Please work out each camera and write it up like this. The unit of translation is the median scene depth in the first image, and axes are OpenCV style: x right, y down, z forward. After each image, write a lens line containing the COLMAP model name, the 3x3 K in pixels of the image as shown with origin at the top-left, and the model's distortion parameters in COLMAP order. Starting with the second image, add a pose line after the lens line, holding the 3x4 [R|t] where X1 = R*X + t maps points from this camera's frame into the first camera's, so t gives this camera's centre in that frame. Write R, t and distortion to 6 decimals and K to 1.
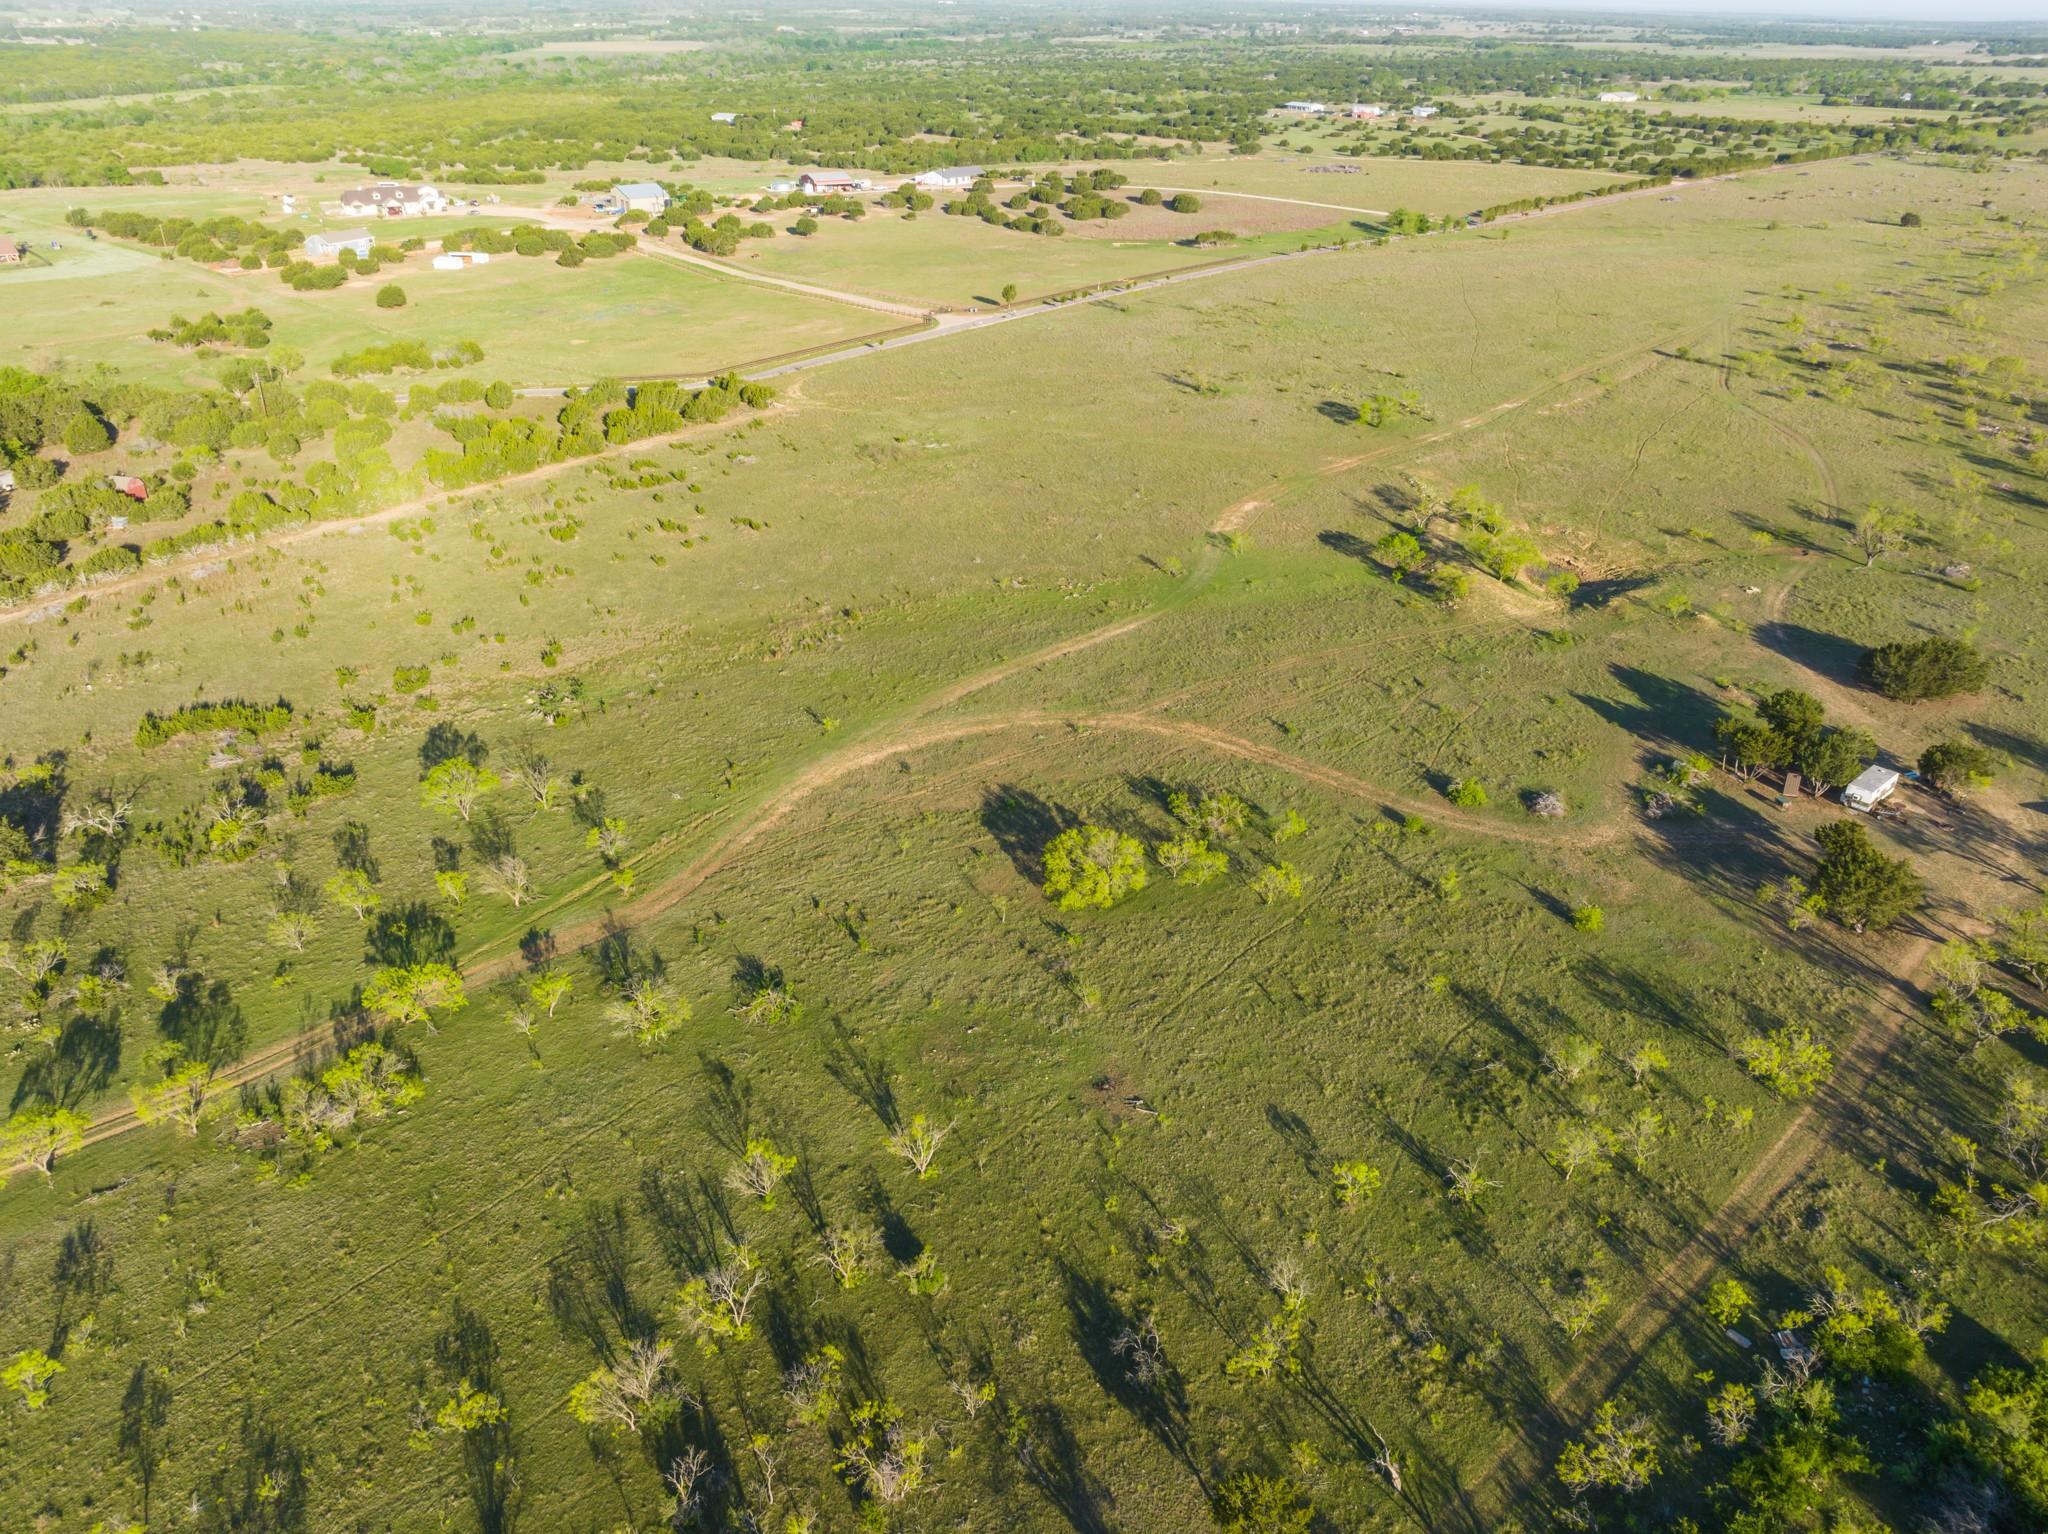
lens RADIAL K [[1451.1, 0, 1024.0], [0, 1451.1, 767.0], [0, 0, 1]] dist [-0.050247, 0.030500]
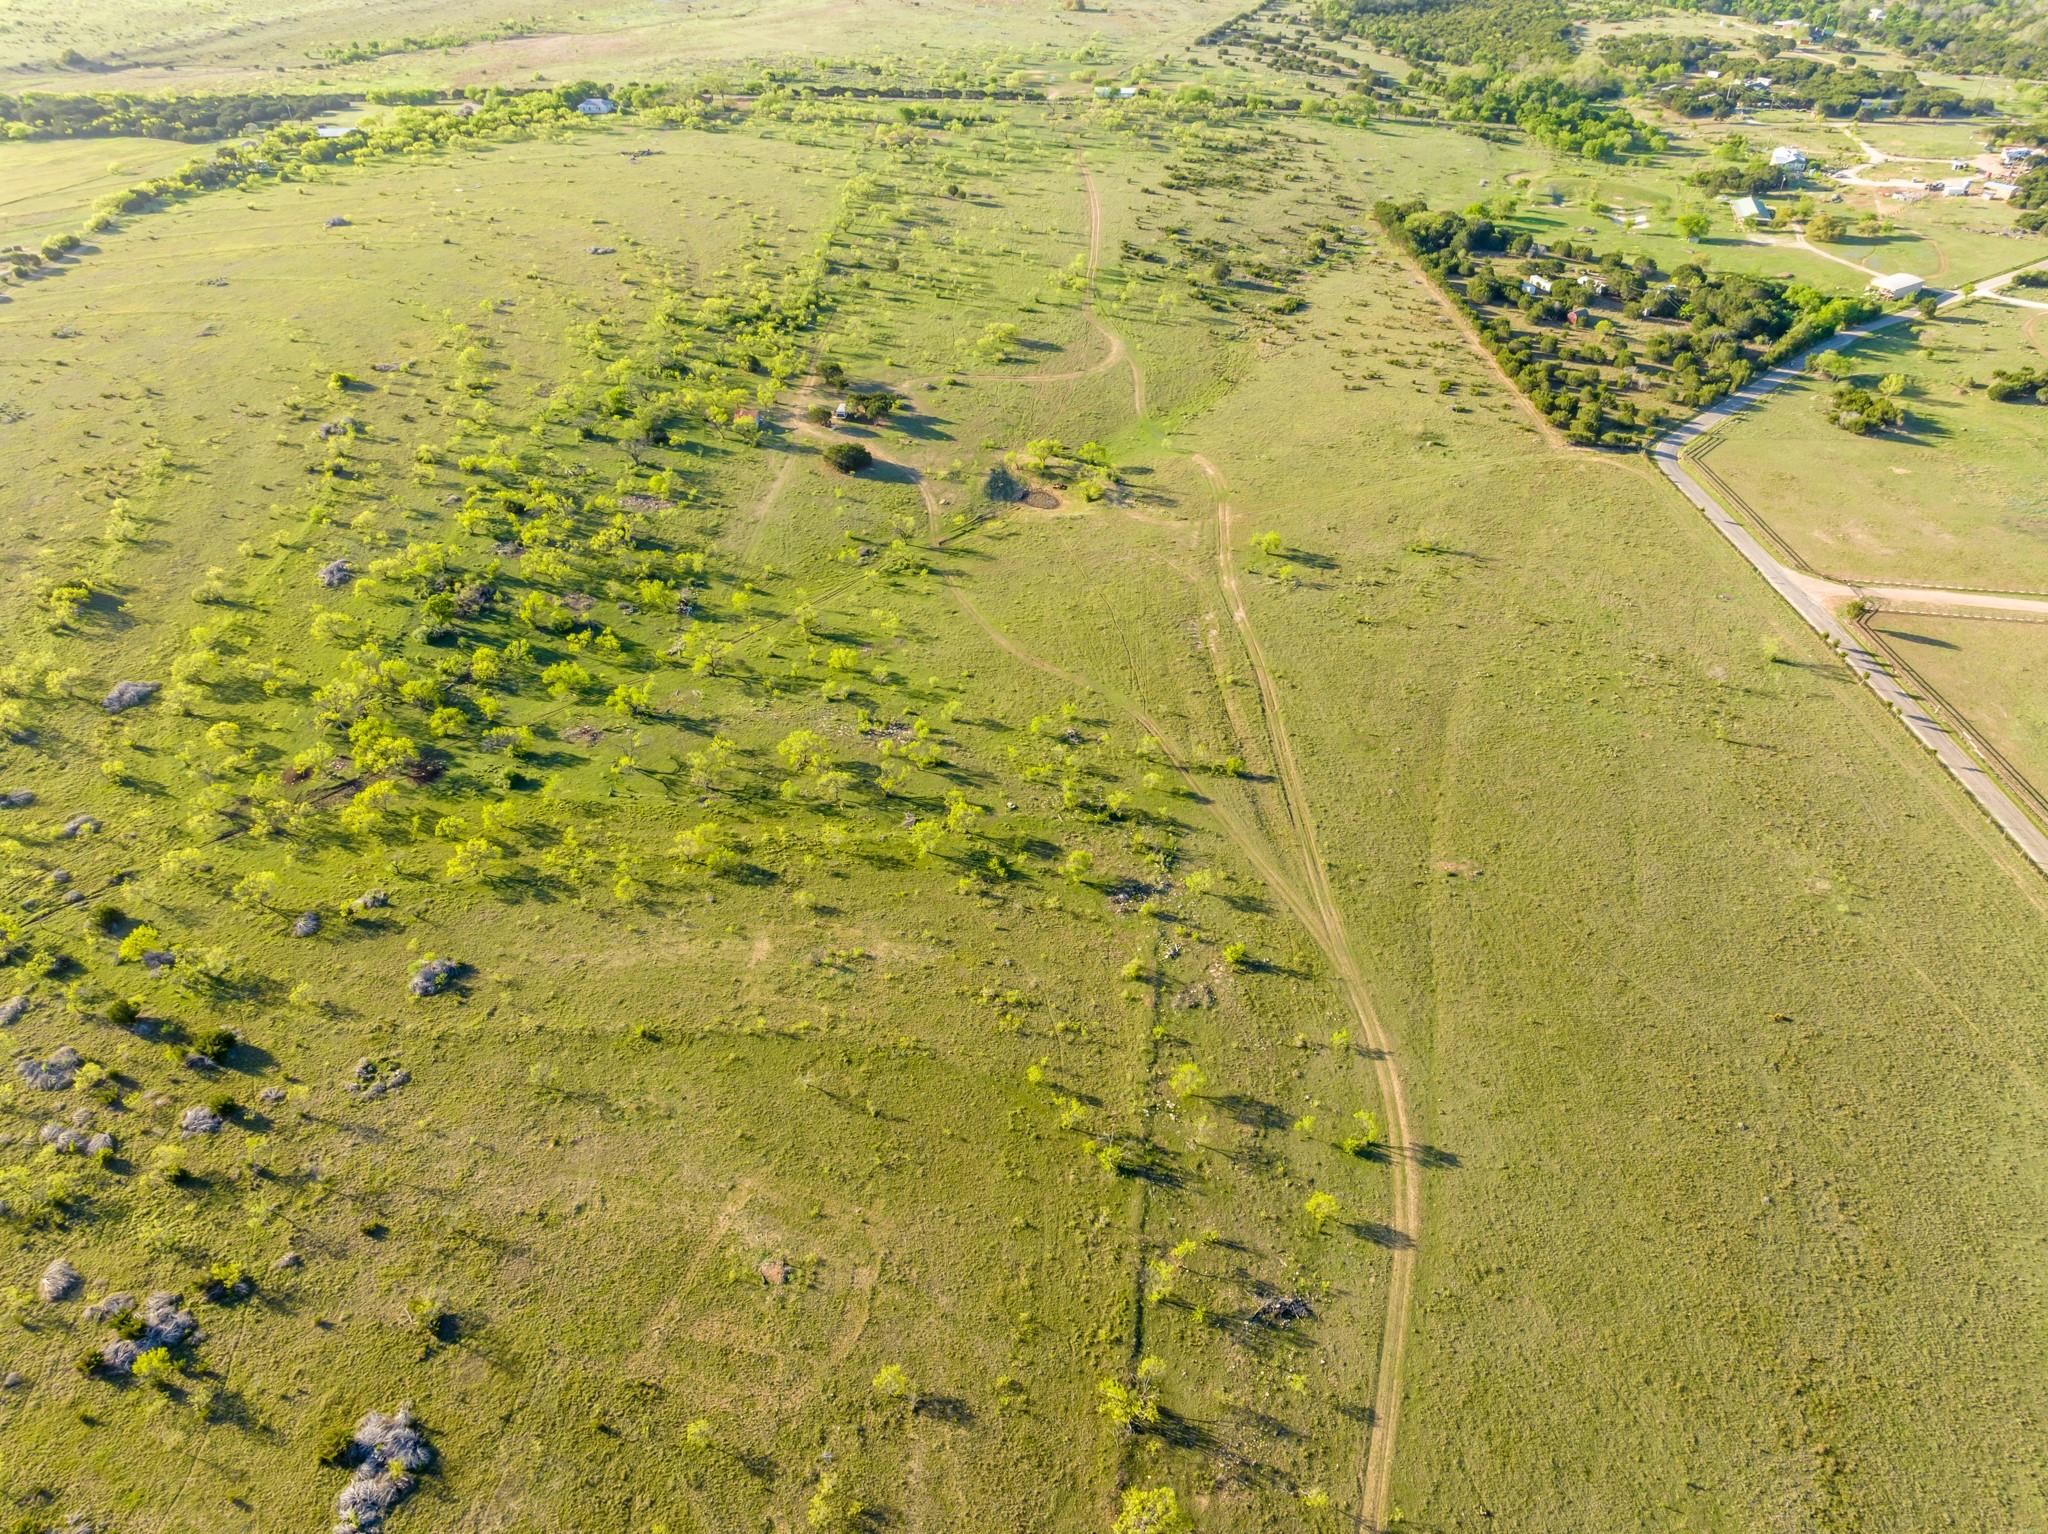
lens RADIAL K [[1437.5, 0, 1032.4], [0, 1437.5, 766.1], [0, 0, 1]] dist [-0.035613, -0.002414]
pose [[-0.709020, 0.414648, -0.570402, 1.219990], [-0.339125, 0.508706, 0.791336, -1.096907], [0.618293, 0.754510, -0.220065, 1.300792]]
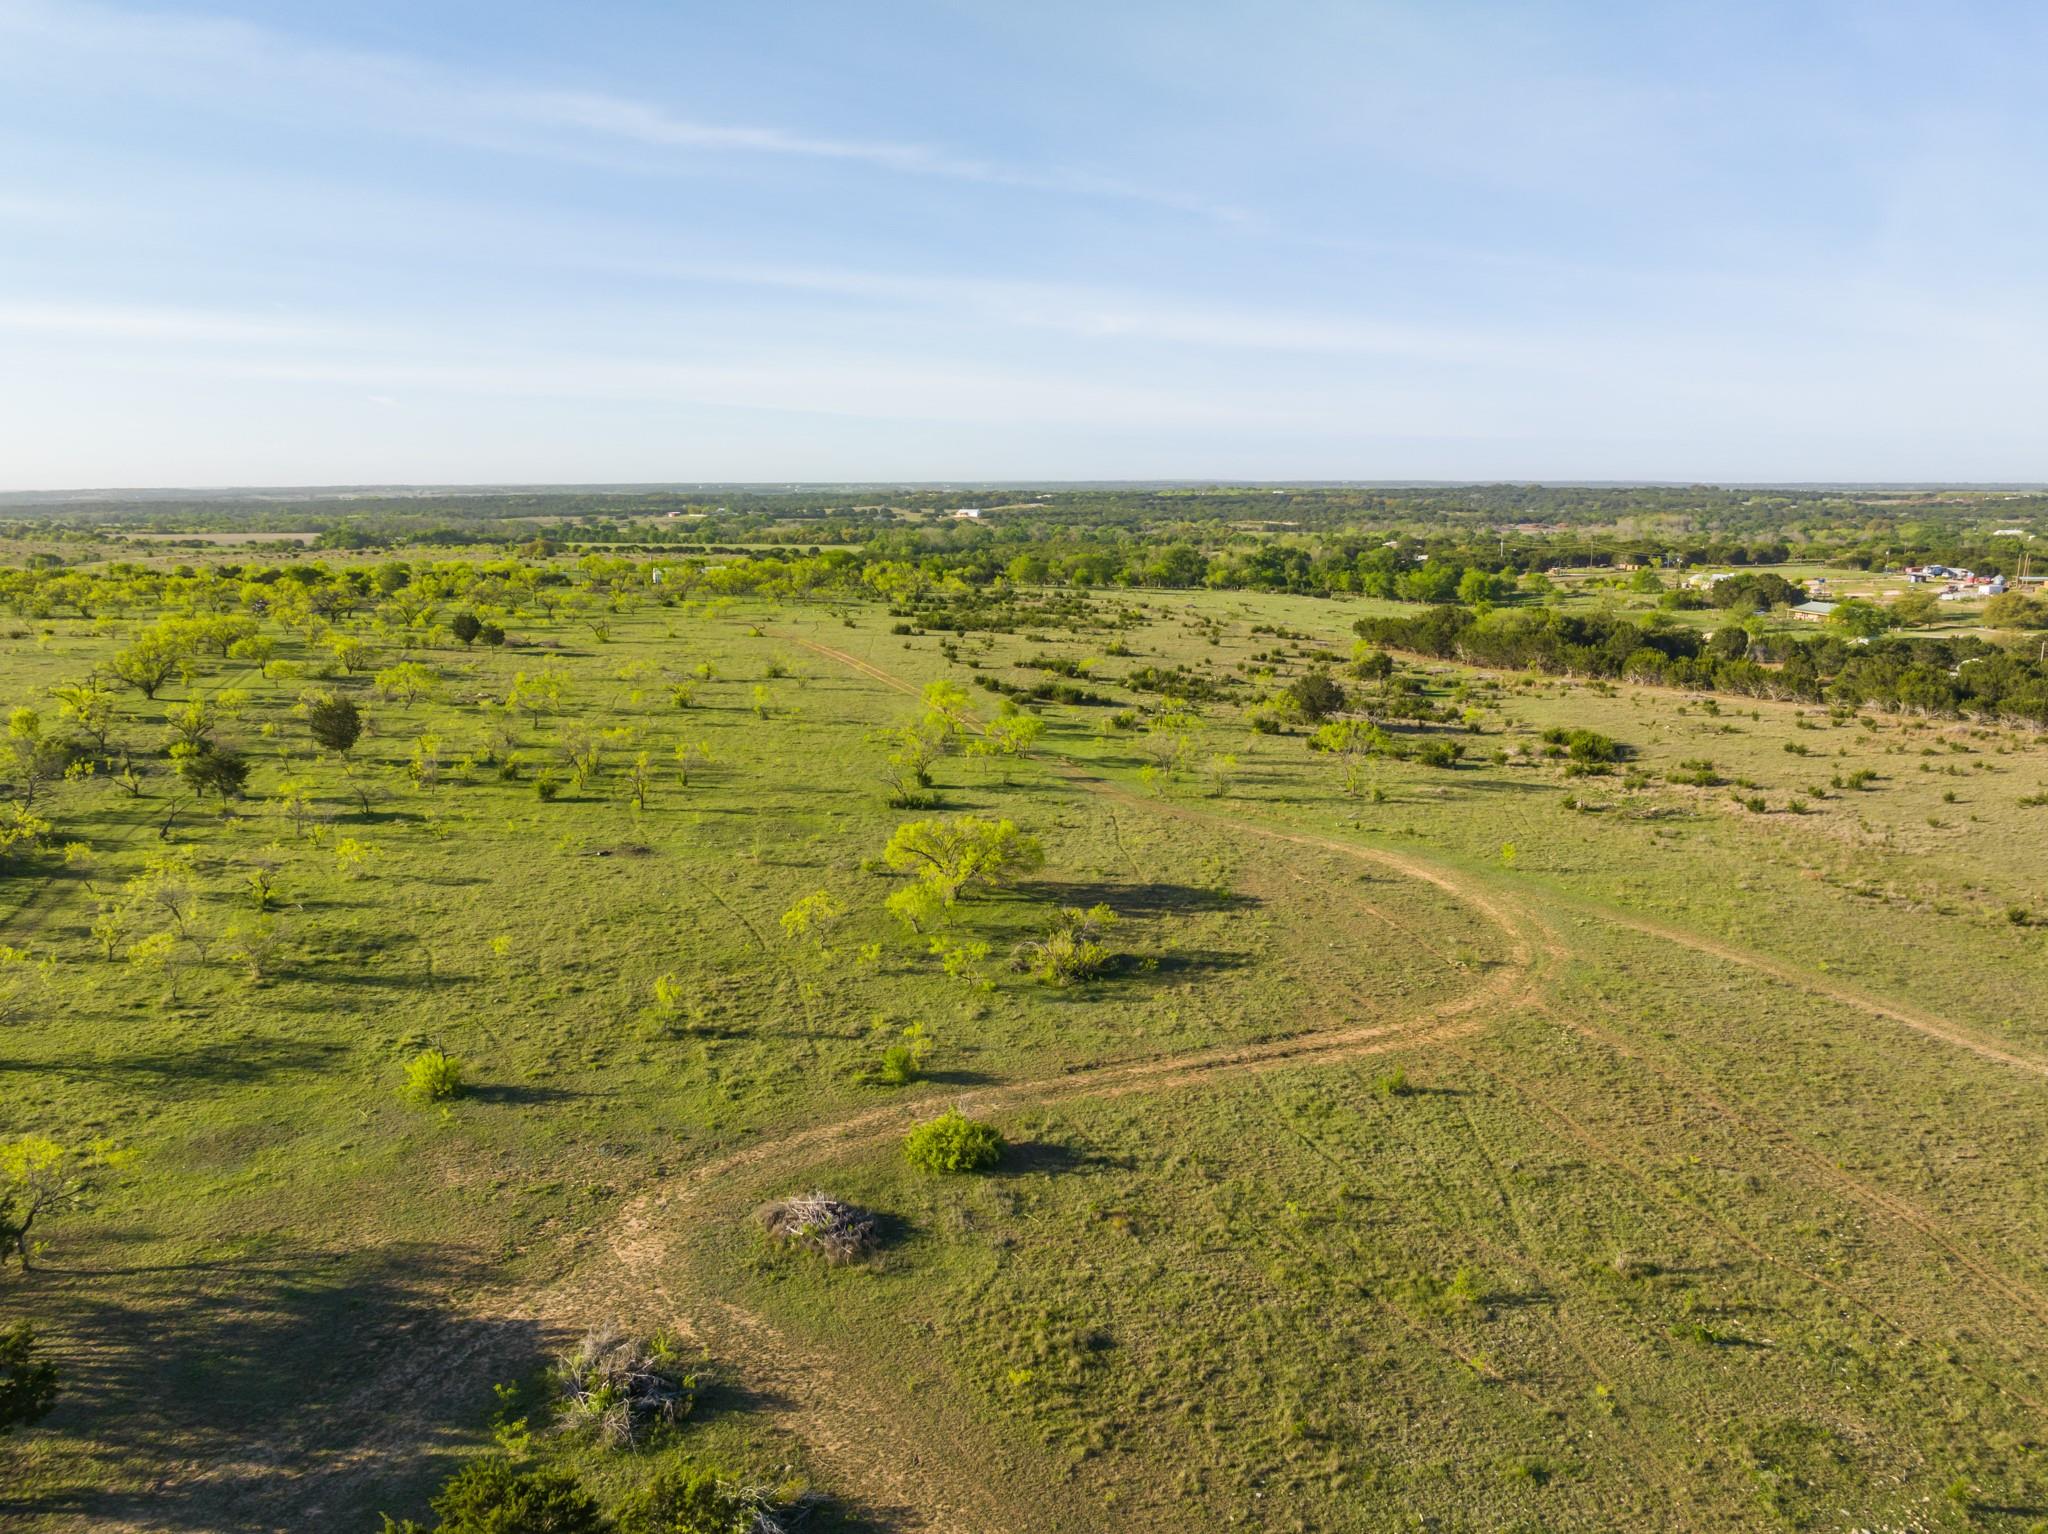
lens RADIAL K [[1453.6, 0, 1024.0], [0, 1453.6, 767.0], [0, 0, 1]] dist [-0.033576, -0.001162]
pose [[-0.364385, 0.166568, -0.916231, 0.358501], [-0.448848, 0.830636, 0.329514, -0.116325], [0.815941, 0.531318, -0.227908, 0.576757]]
